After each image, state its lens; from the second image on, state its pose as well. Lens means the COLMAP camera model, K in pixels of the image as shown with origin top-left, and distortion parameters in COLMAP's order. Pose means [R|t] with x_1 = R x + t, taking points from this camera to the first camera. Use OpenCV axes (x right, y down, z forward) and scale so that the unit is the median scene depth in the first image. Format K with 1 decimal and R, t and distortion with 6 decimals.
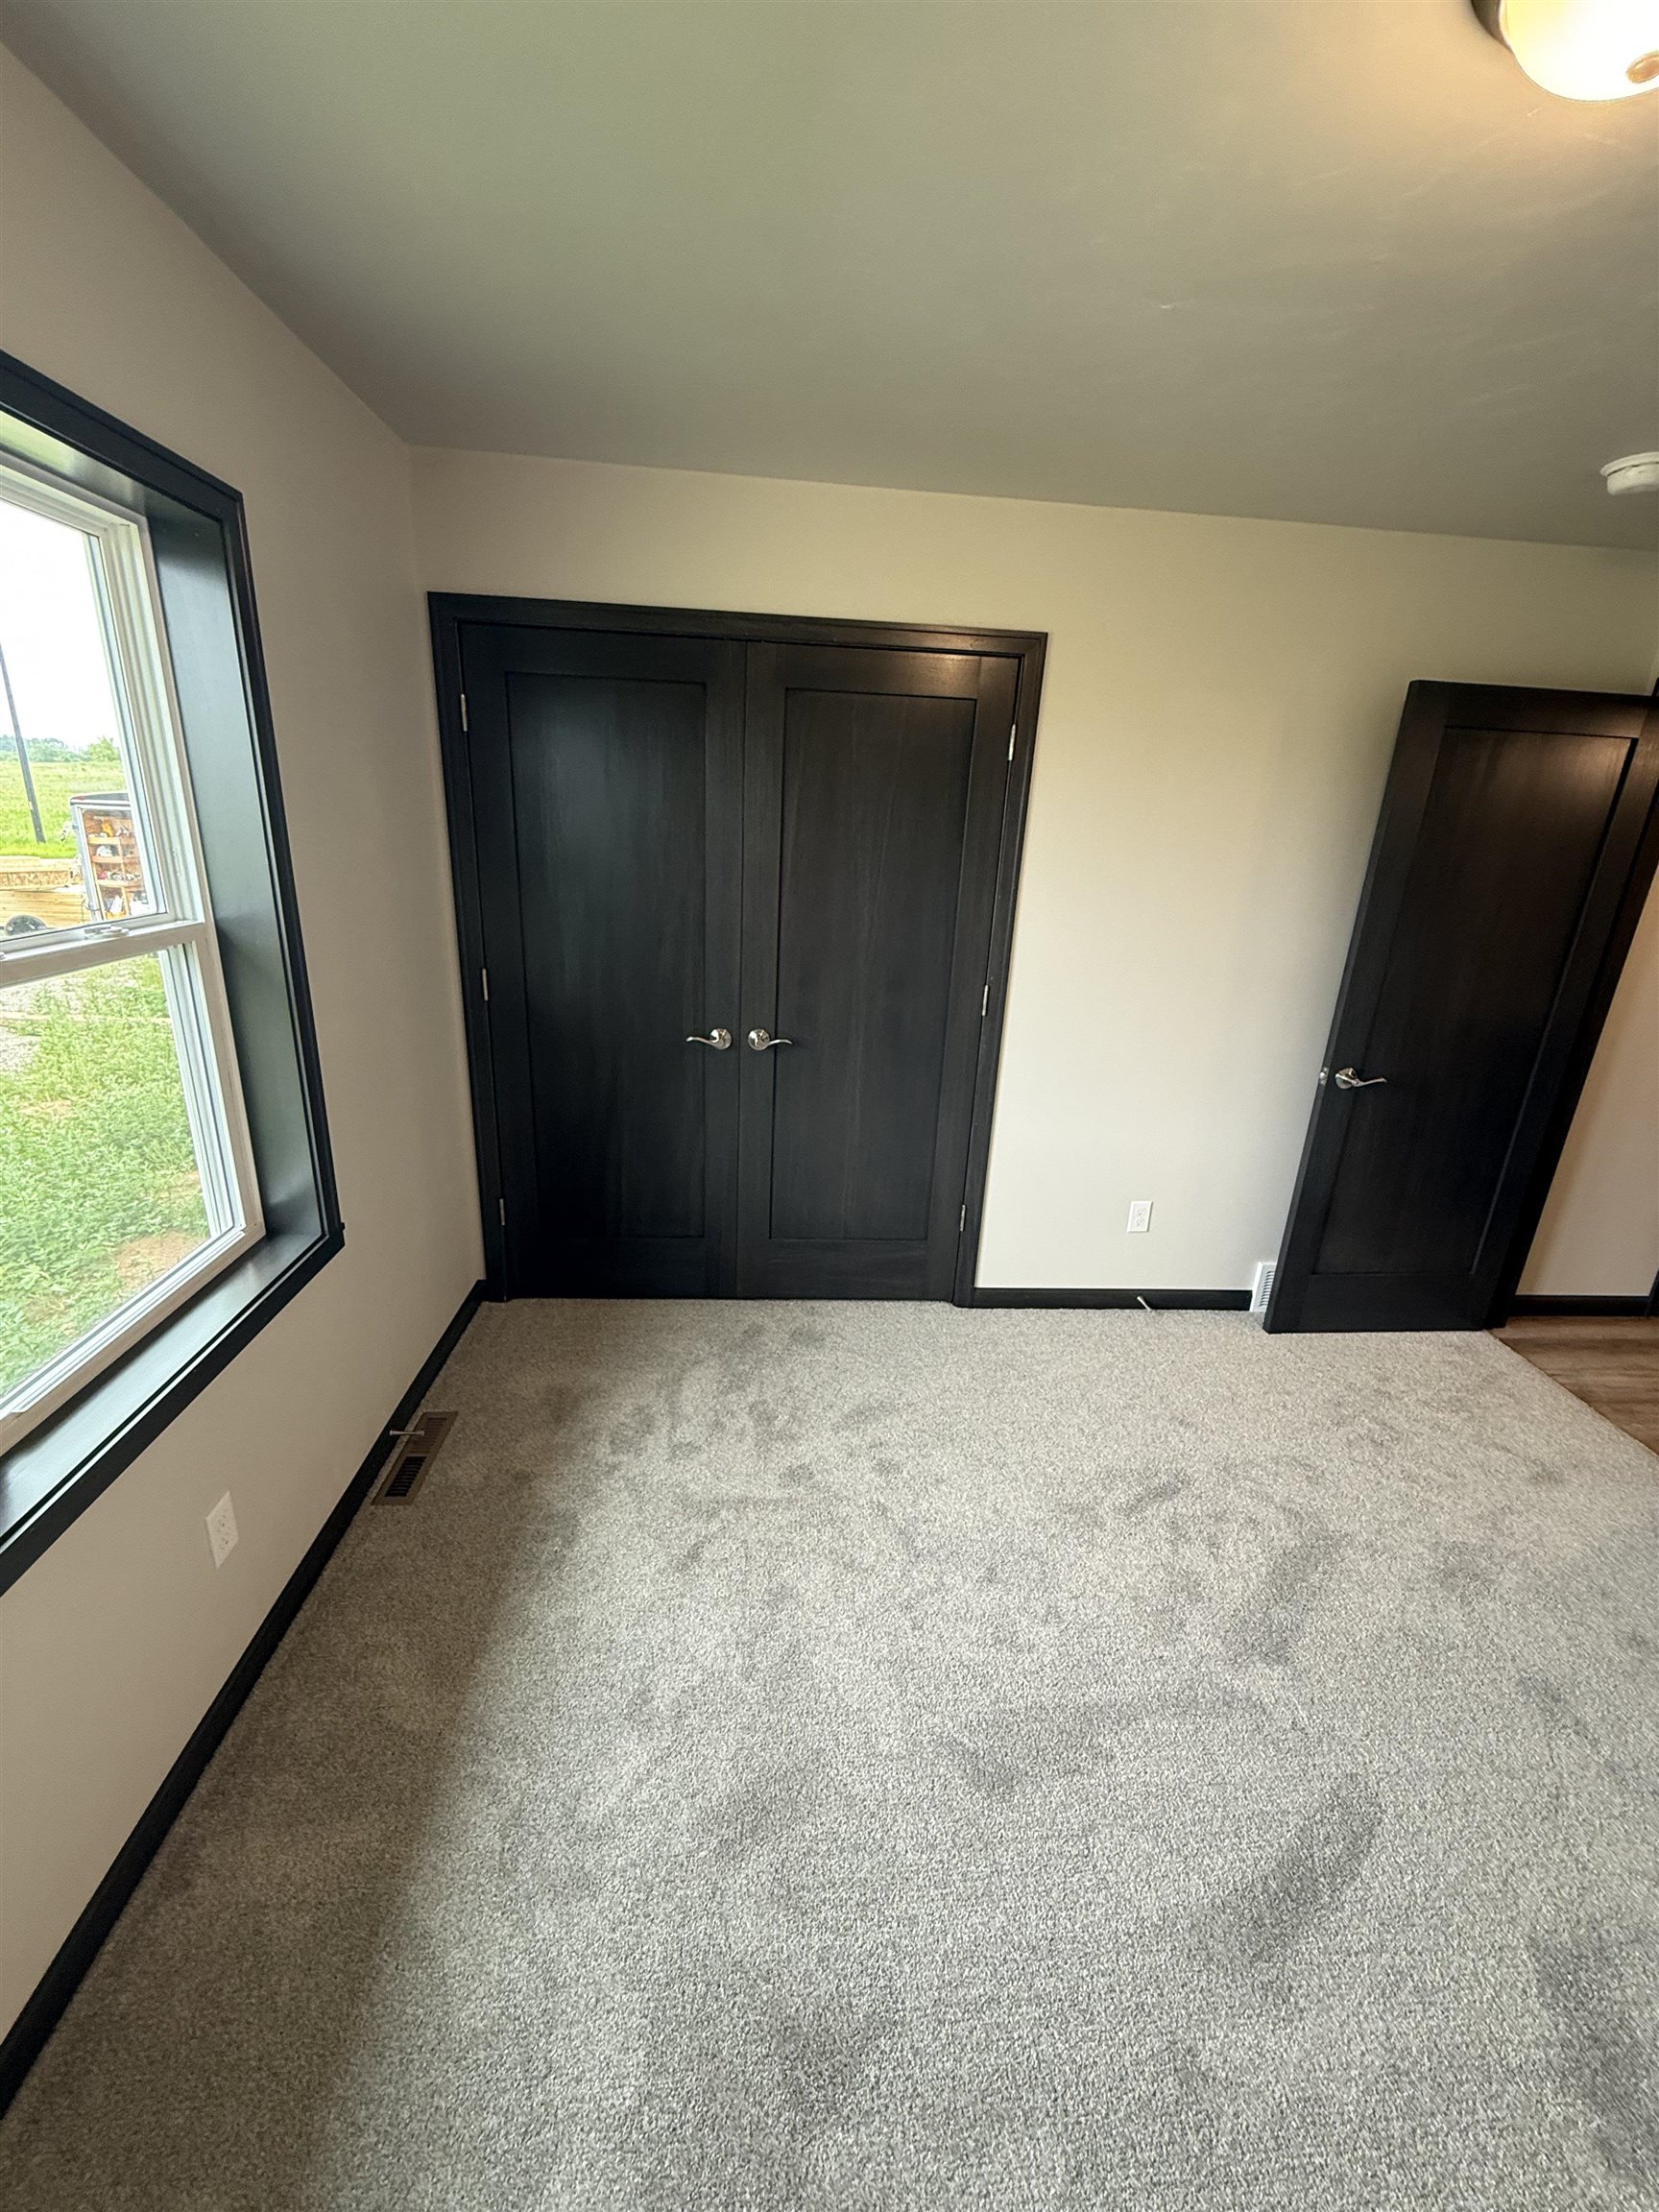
lens RADIAL K [[879.5, 0, 827.1], [0, 879.5, 1101.0], [0, 0, 1]] dist [0.000598, 0.000104]
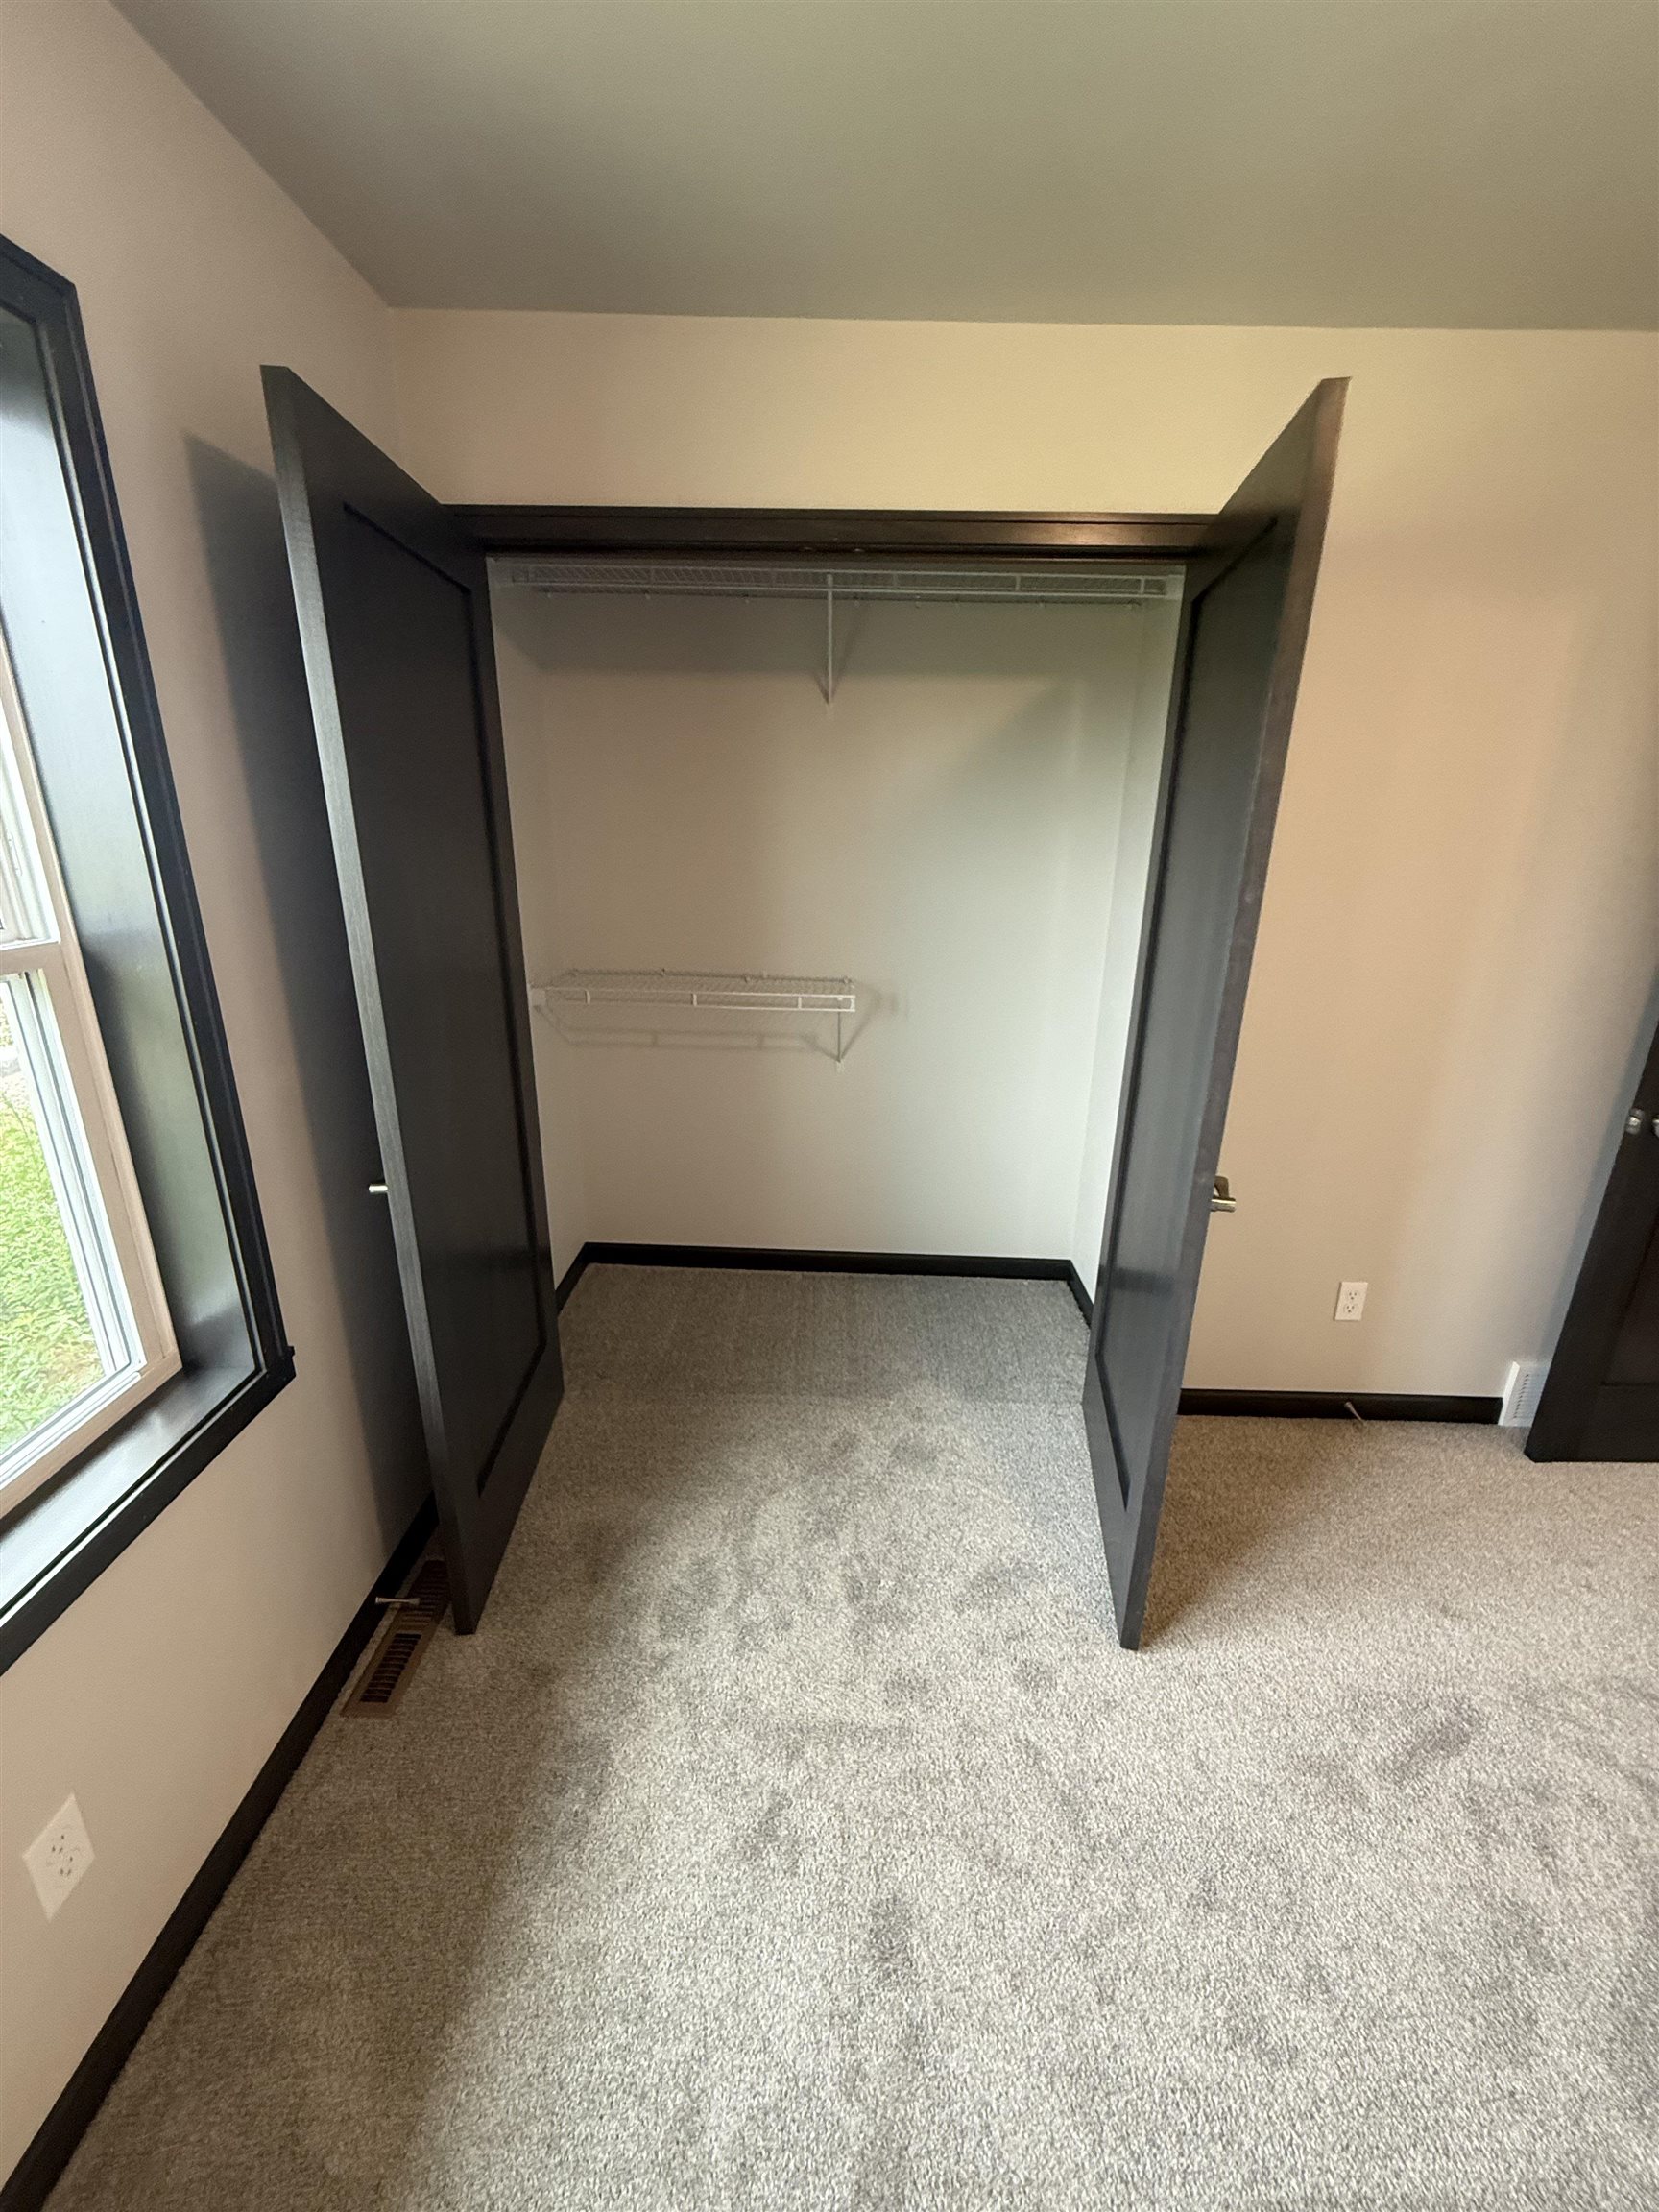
lens RADIAL K [[879.5, 0, 827.1], [0, 879.5, 1101.0], [0, 0, 1]] dist [0.000598, 0.000104]
pose [[0.995930, -0.003103, -0.090075, -0.037528], [0.002946, 0.999994, -0.001881, -0.058816], [0.090080, 0.001608, 0.995933, 0.289060]]
